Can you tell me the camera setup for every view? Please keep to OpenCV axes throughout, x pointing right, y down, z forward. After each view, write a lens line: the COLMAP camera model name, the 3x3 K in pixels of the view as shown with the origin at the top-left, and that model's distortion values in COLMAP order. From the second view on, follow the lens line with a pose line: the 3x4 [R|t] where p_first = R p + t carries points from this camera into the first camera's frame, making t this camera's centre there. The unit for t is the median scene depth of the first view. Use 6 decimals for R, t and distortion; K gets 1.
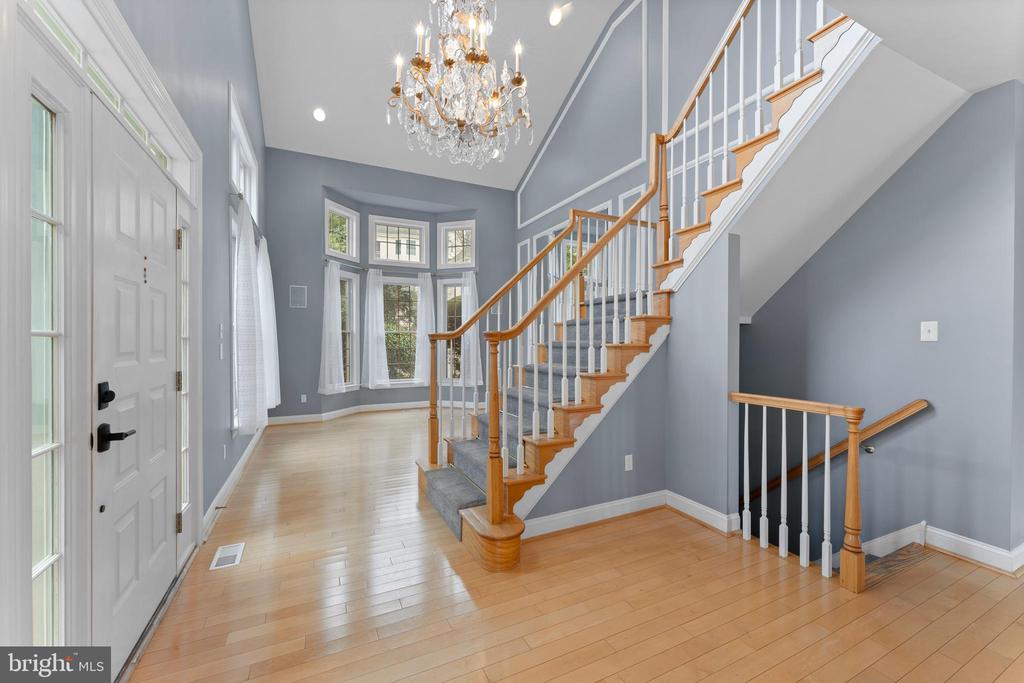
lens RADIAL K [[407.3, 0, 514.8], [0, 407.3, 342.4], [0, 0, 1]] dist [0.002729, 0.000126]
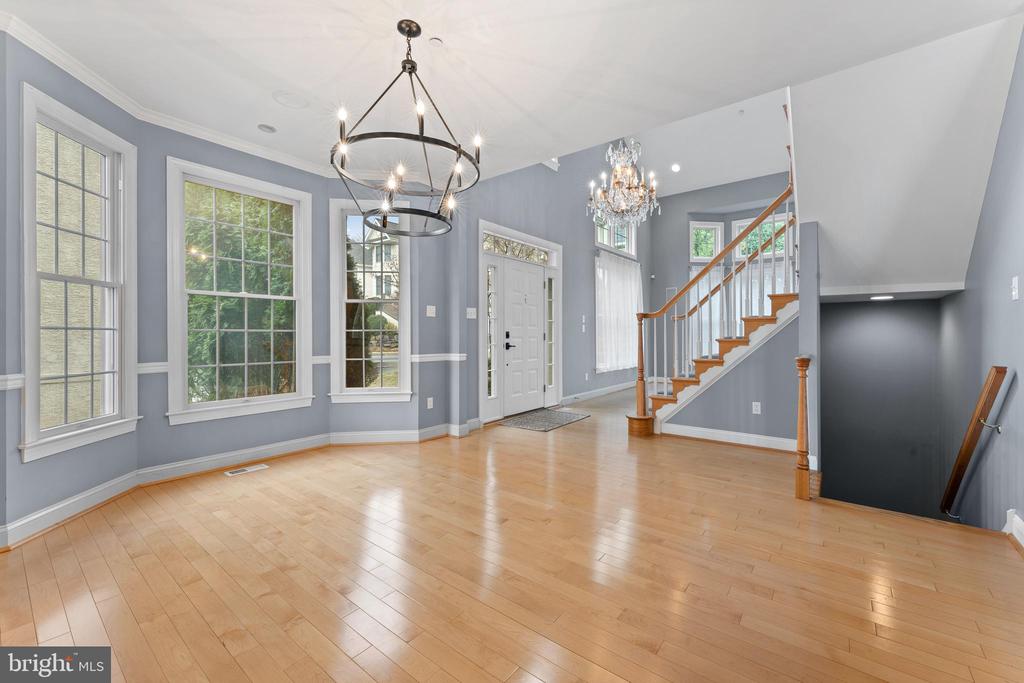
lens RADIAL K [[407.3, 0, 512.3], [0, 407.3, 335.3], [0, 0, 1]] dist [0.002729, 0.000126]
pose [[0.435368, 0.000054, -0.900252, 1.243442], [0.000234, 1.000000, 0.000173, 0.067906], [0.900252, -0.000286, 0.435368, -0.311939]]
